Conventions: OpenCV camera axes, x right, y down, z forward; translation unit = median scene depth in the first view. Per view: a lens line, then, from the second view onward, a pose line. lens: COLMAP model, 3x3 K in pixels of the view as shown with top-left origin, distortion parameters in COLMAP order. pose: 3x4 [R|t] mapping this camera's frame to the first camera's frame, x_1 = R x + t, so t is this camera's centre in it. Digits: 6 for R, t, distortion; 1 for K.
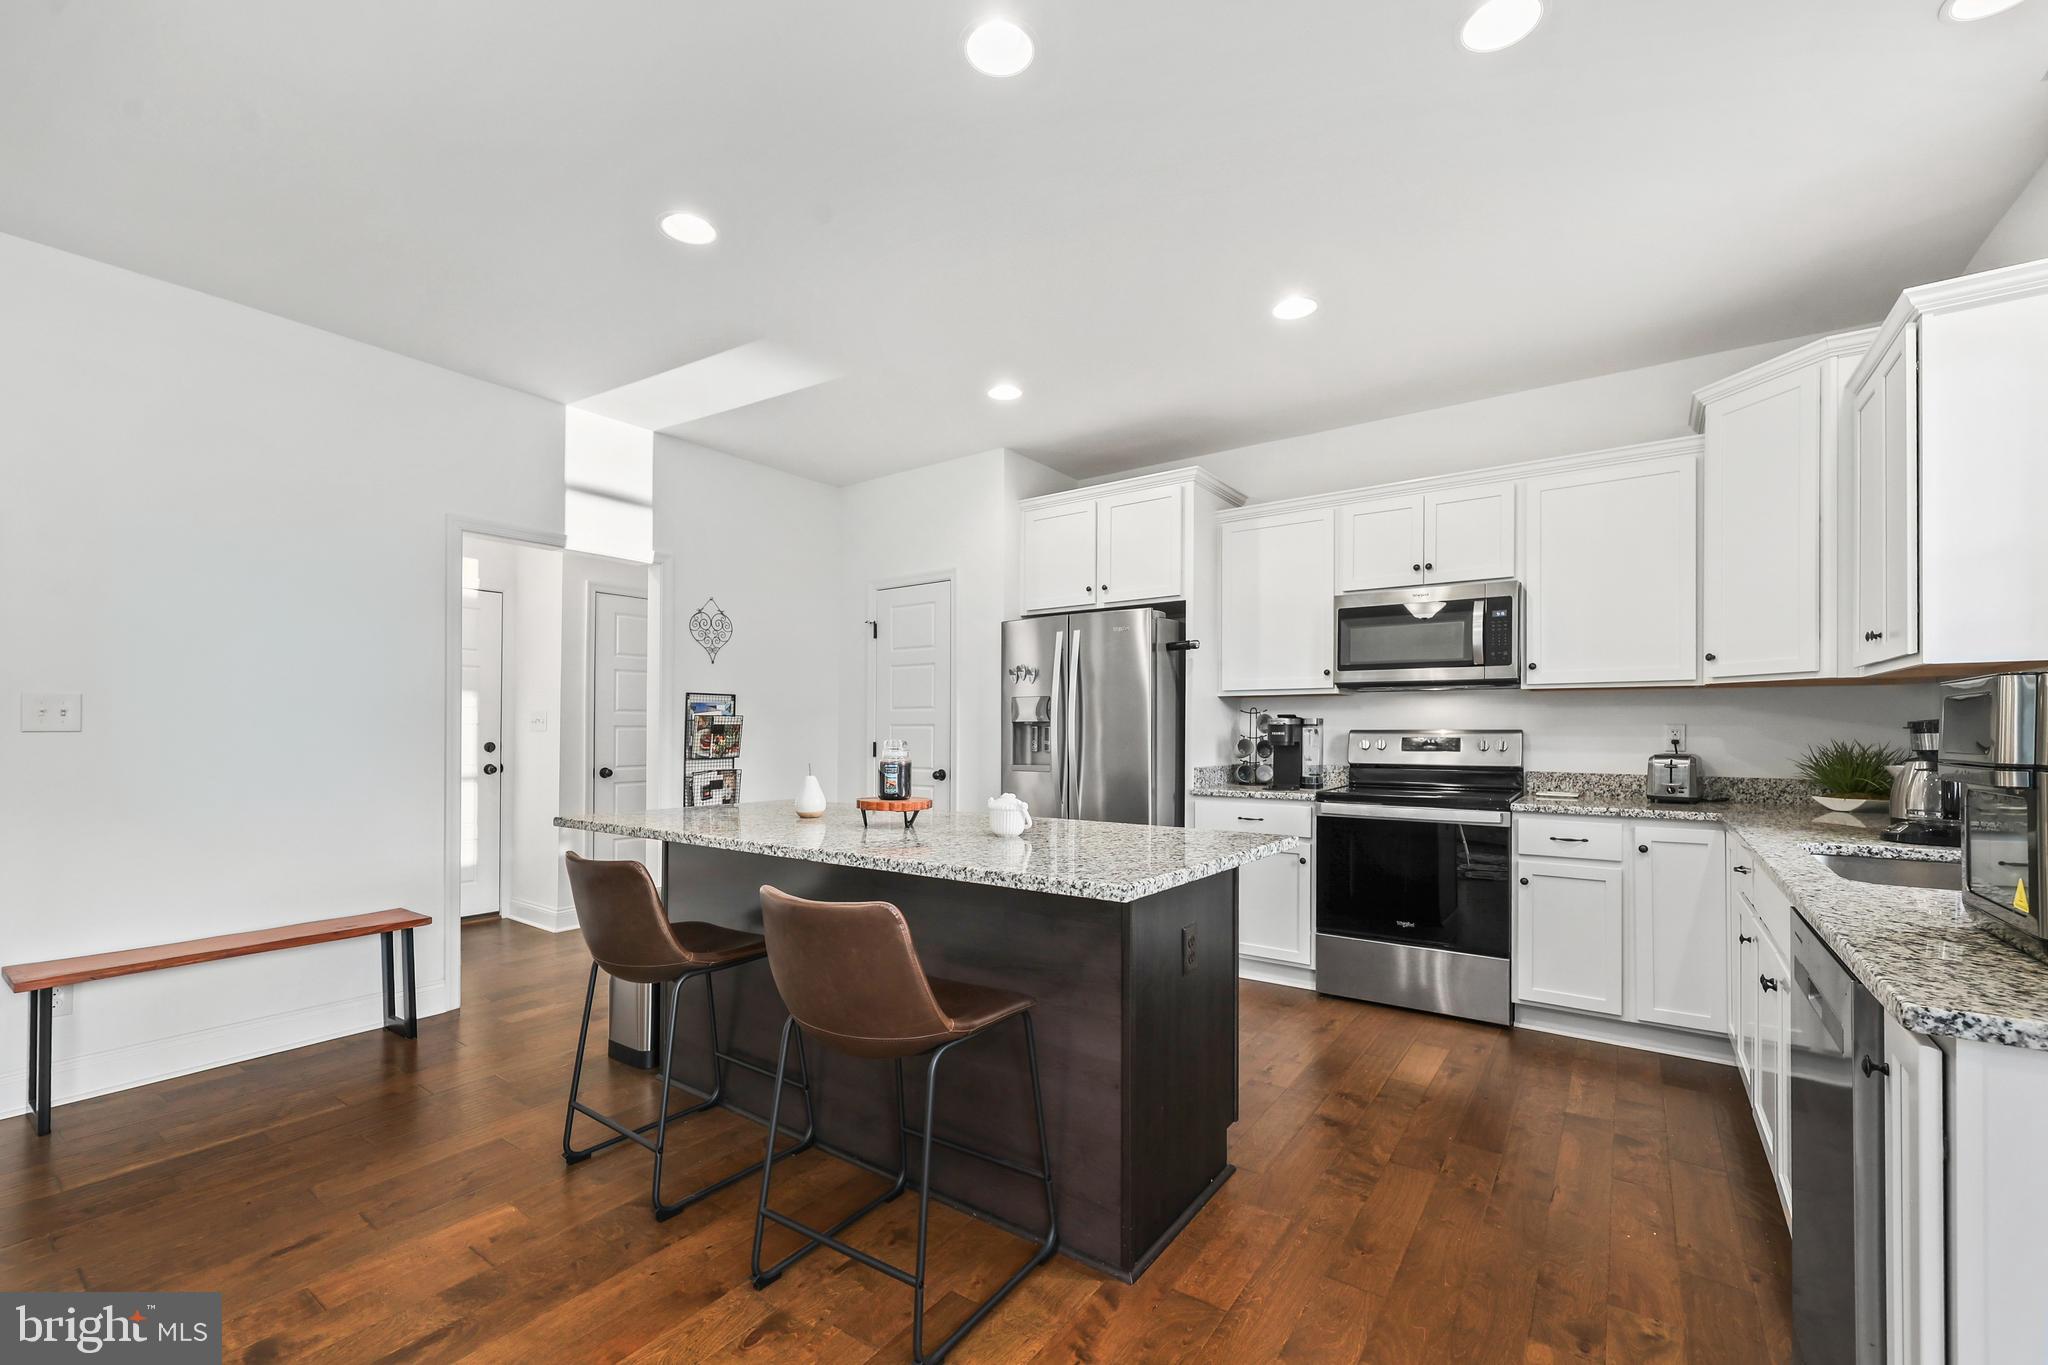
lens RADIAL K [[839.0, 0, 1017.8], [0, 839.0, 696.2], [0, 0, 1]] dist [0.001222, 0.000579]
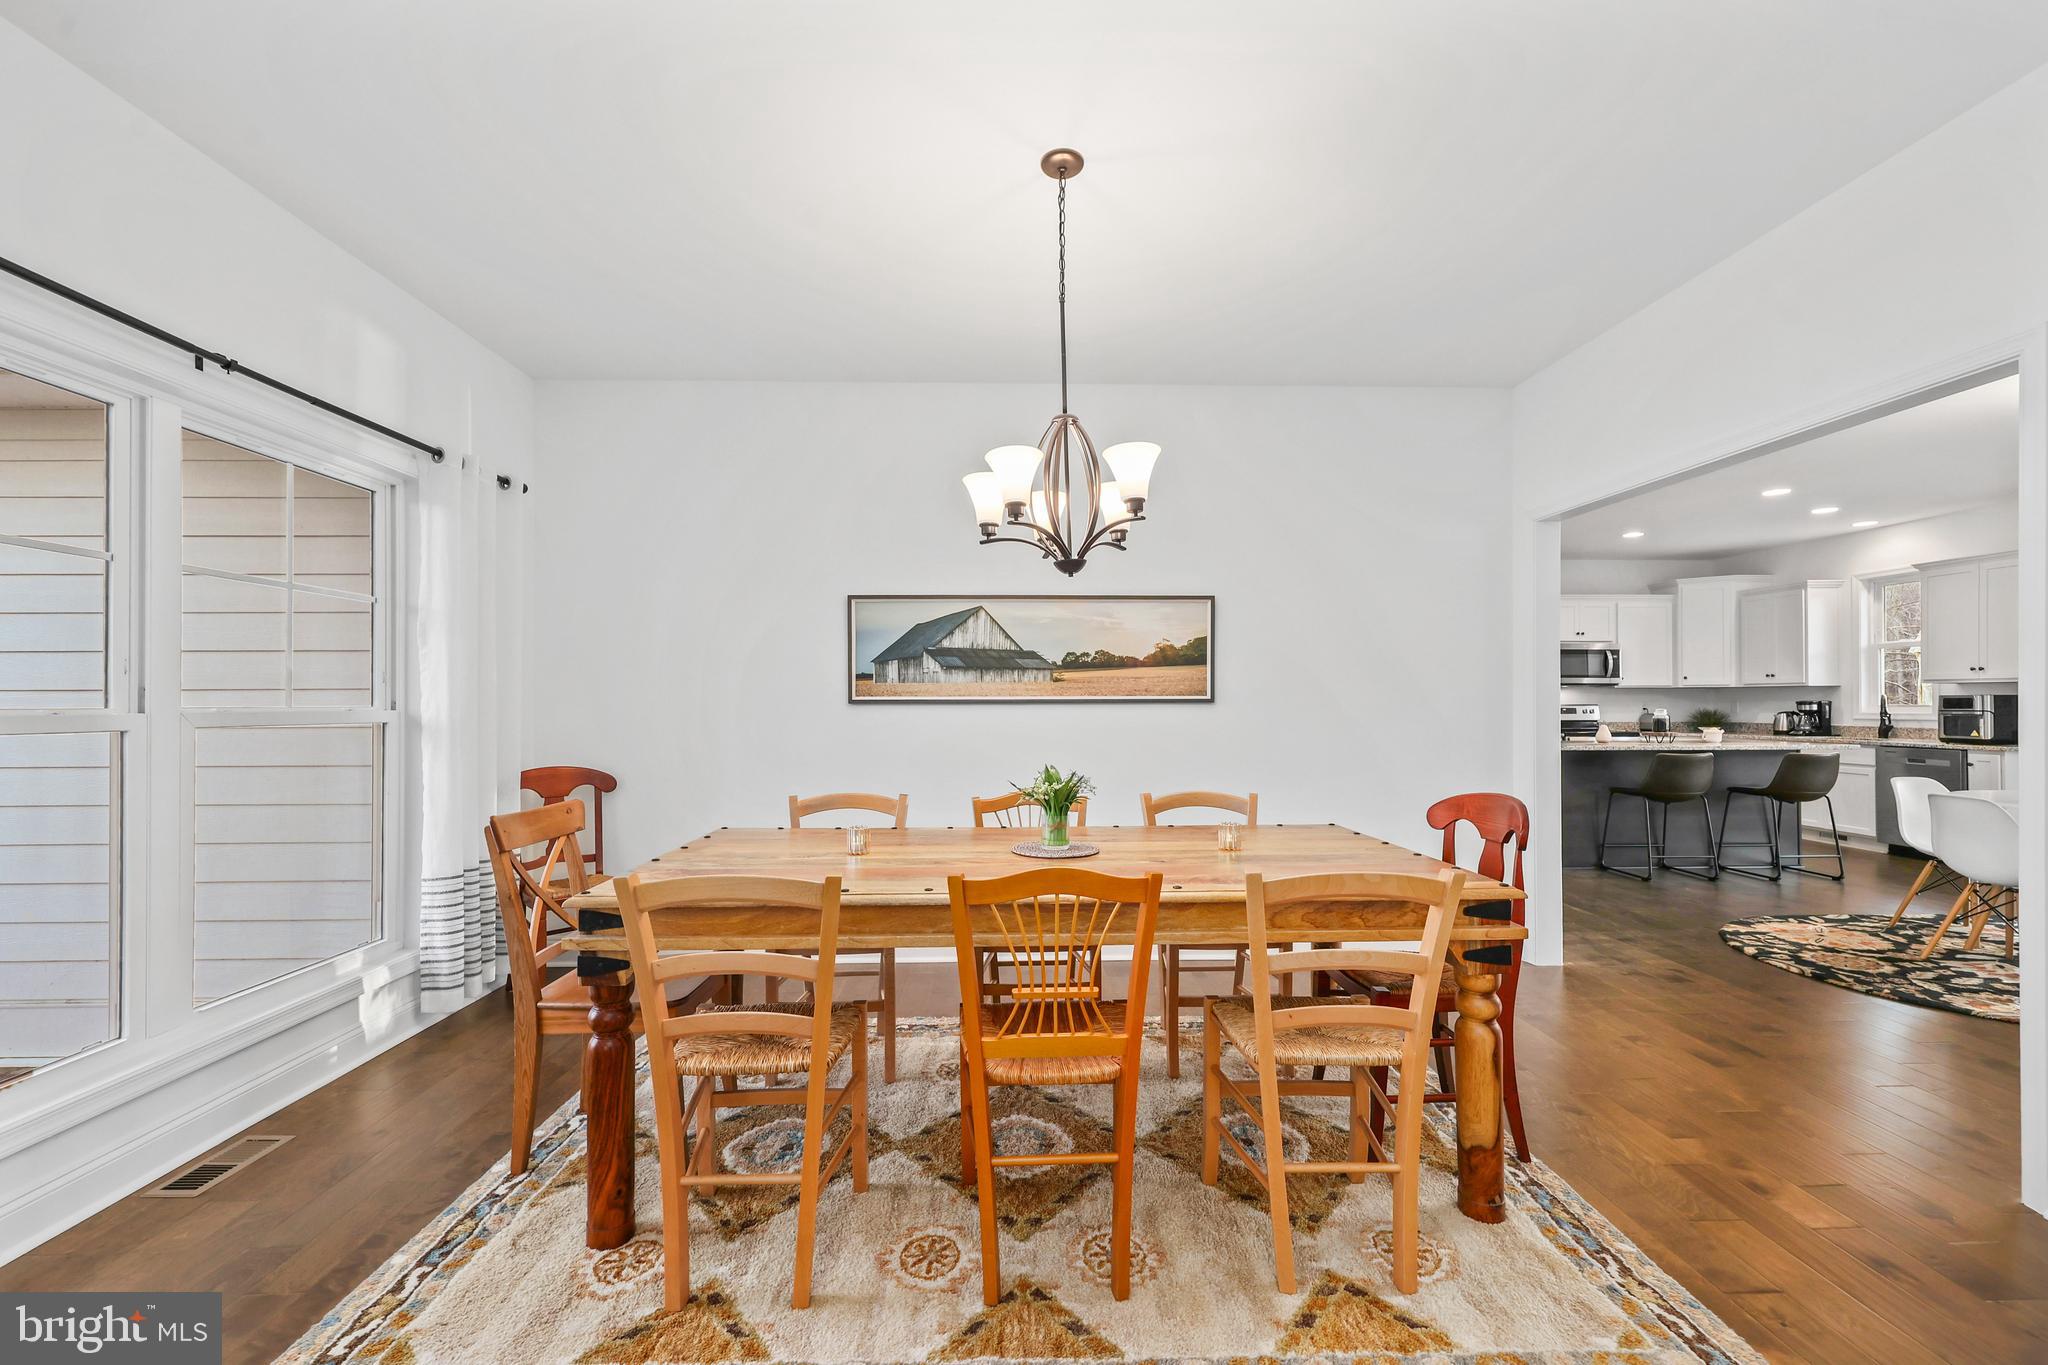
lens RADIAL K [[839.0, 0, 1017.8], [0, 839.0, 696.2], [0, 0, 1]] dist [0.001222, 0.000579]
pose [[0.791675, 0.004698, 0.610924, -2.255755], [-0.017842, 0.999722, 0.015433, 0.009511], [-0.610682, -0.023119, 0.791538, 0.128061]]
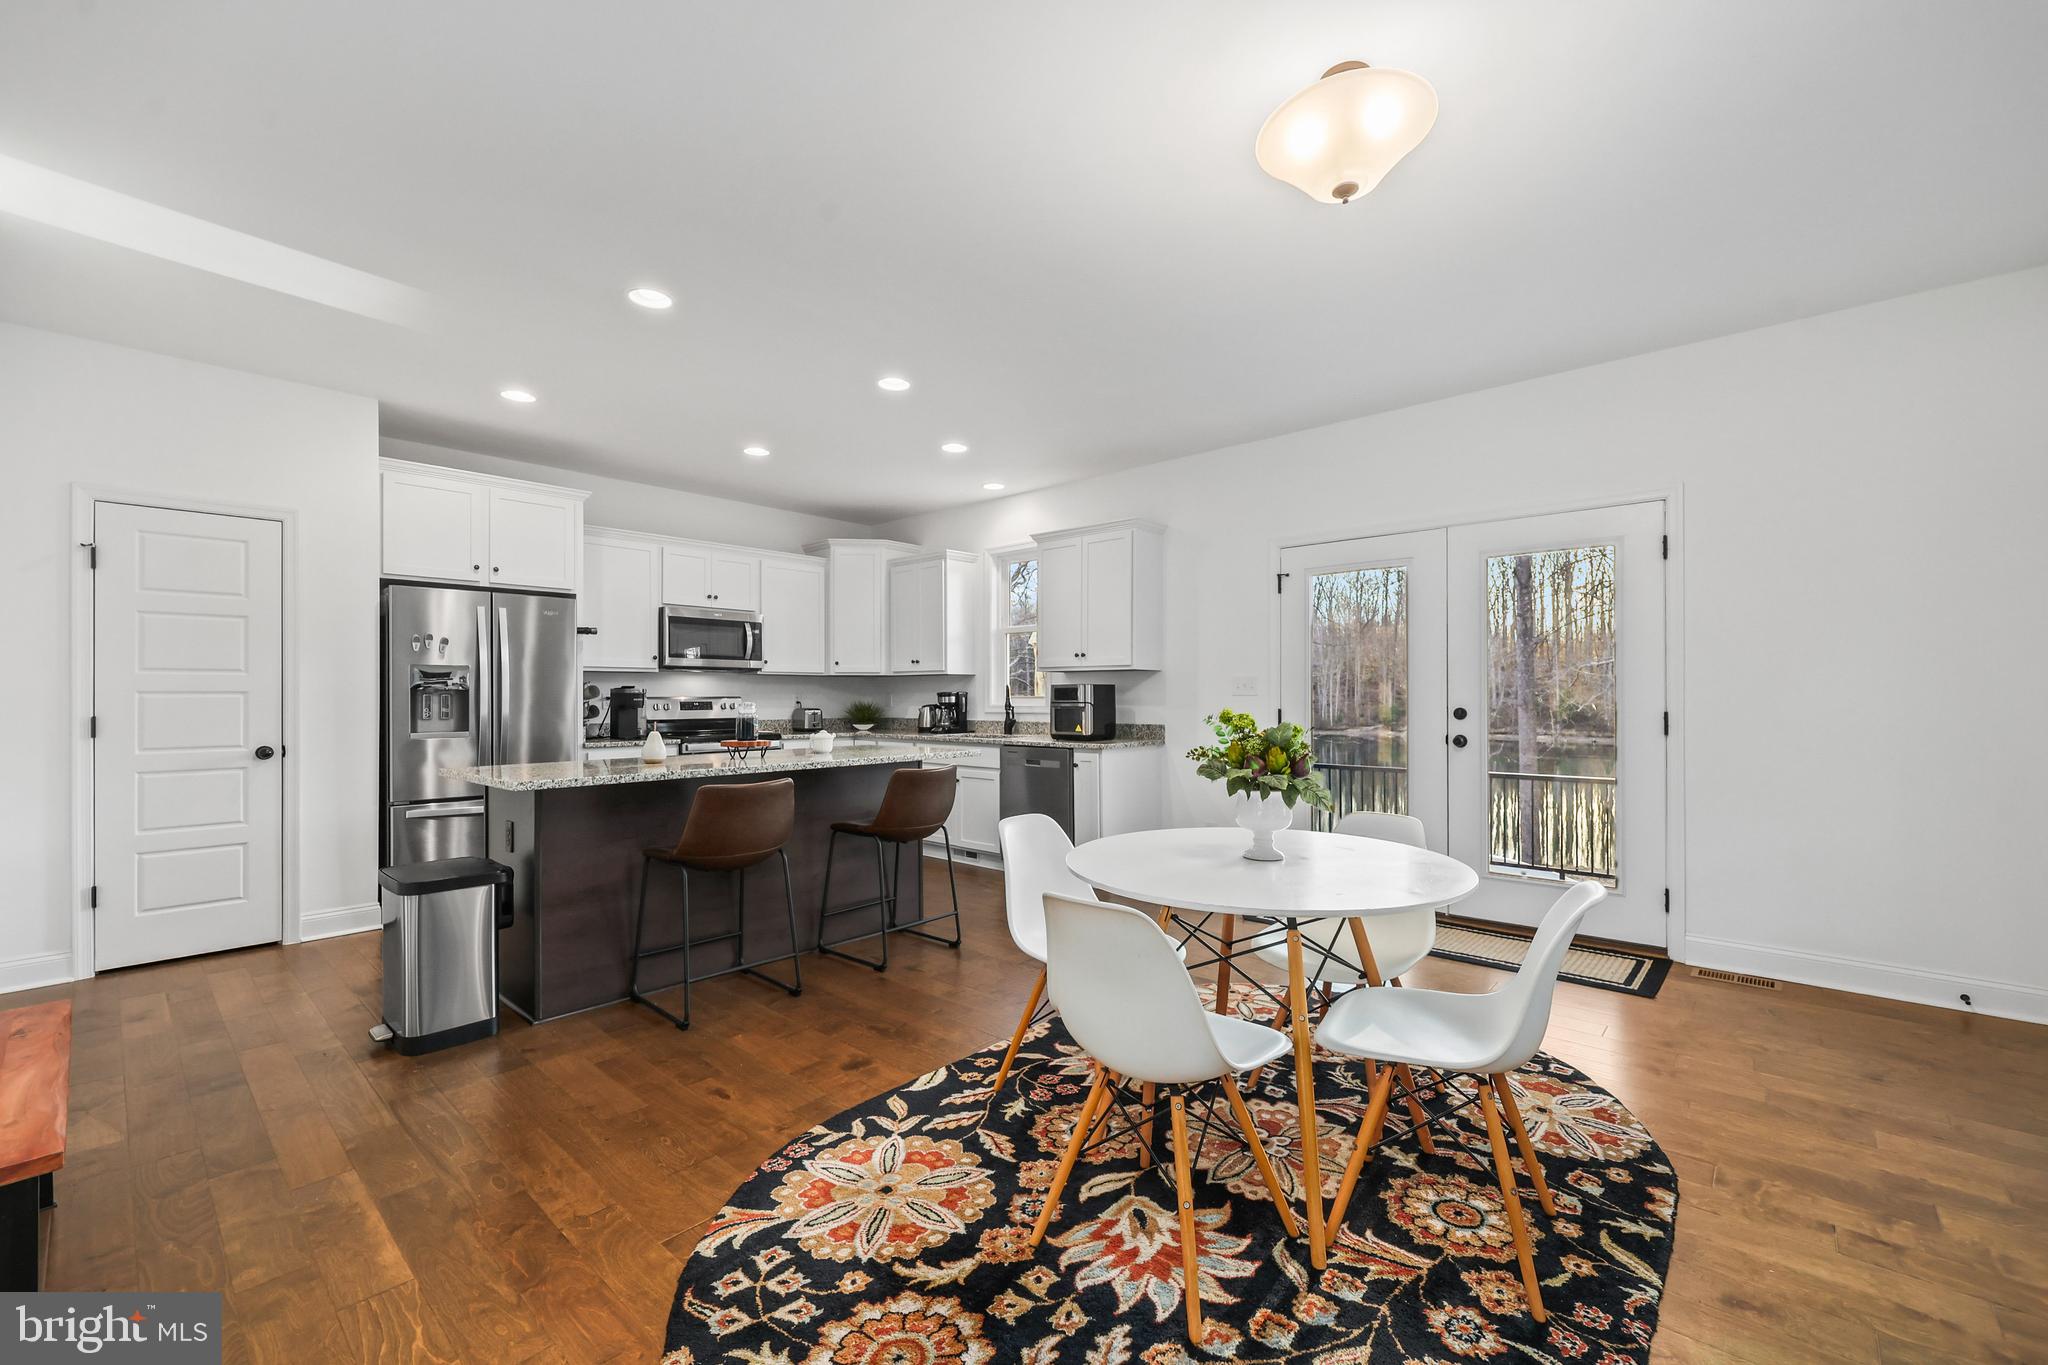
lens RADIAL K [[839.0, 0, 1017.8], [0, 839.0, 696.2], [0, 0, 1]] dist [0.001222, 0.000579]
pose [[0.116950, 0.000825, 0.993138, -1.129333], [-0.027709, 0.999613, 0.002432, 0.019219], [-0.992751, -0.027803, 0.116927, 0.229200]]
